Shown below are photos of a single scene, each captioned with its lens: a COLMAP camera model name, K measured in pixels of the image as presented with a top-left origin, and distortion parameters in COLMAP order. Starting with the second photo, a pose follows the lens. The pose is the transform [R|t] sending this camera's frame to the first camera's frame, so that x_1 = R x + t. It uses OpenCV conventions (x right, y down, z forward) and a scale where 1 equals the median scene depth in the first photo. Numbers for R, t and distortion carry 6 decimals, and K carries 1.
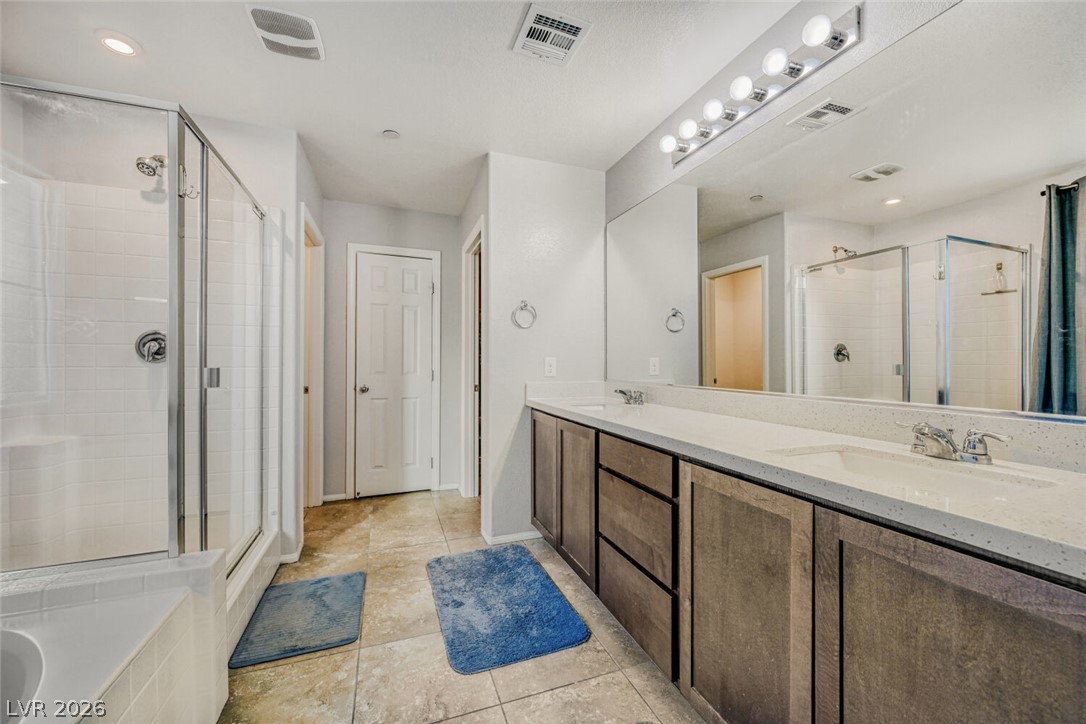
lens RADIAL K [[425.3, 0, 544.9], [0, 425.3, 363.2], [0, 0, 1]] dist [-0.001994, -0.000203]
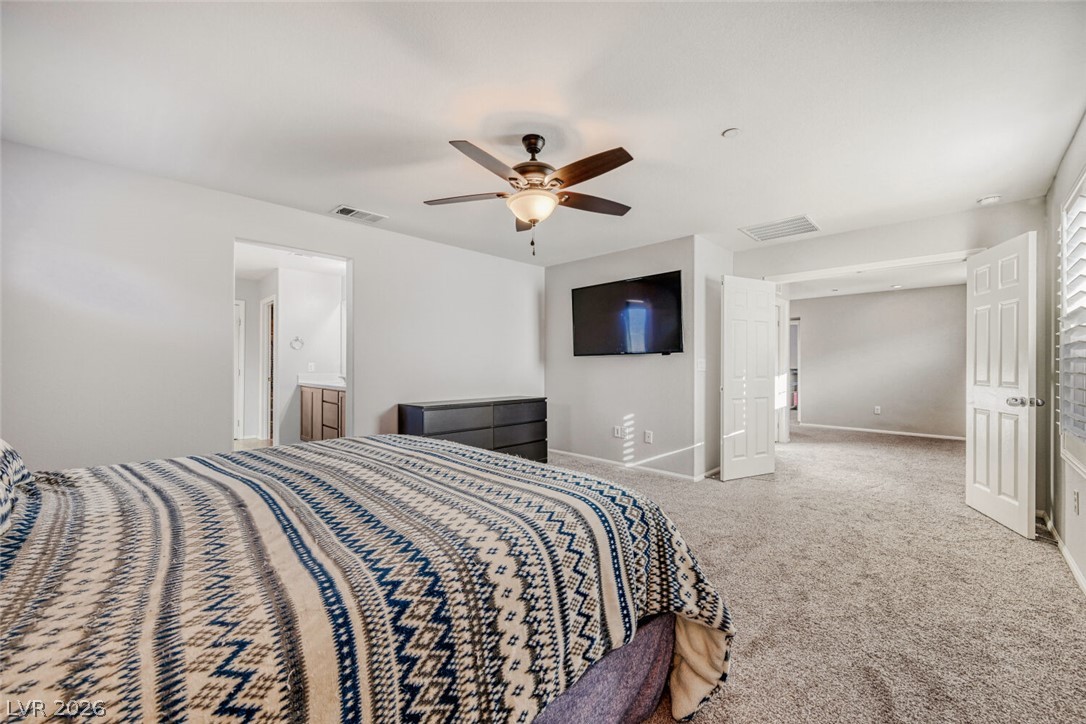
lens RADIAL K [[425.3, 0, 544.9], [0, 425.3, 363.2], [0, 0, 1]] dist [-0.001994, -0.000203]
pose [[0.908971, 0.000584, 0.416860, 0.303933], [0.001682, 0.999986, -0.005069, 0.001955], [-0.416857, 0.005309, 0.908957, -2.303684]]
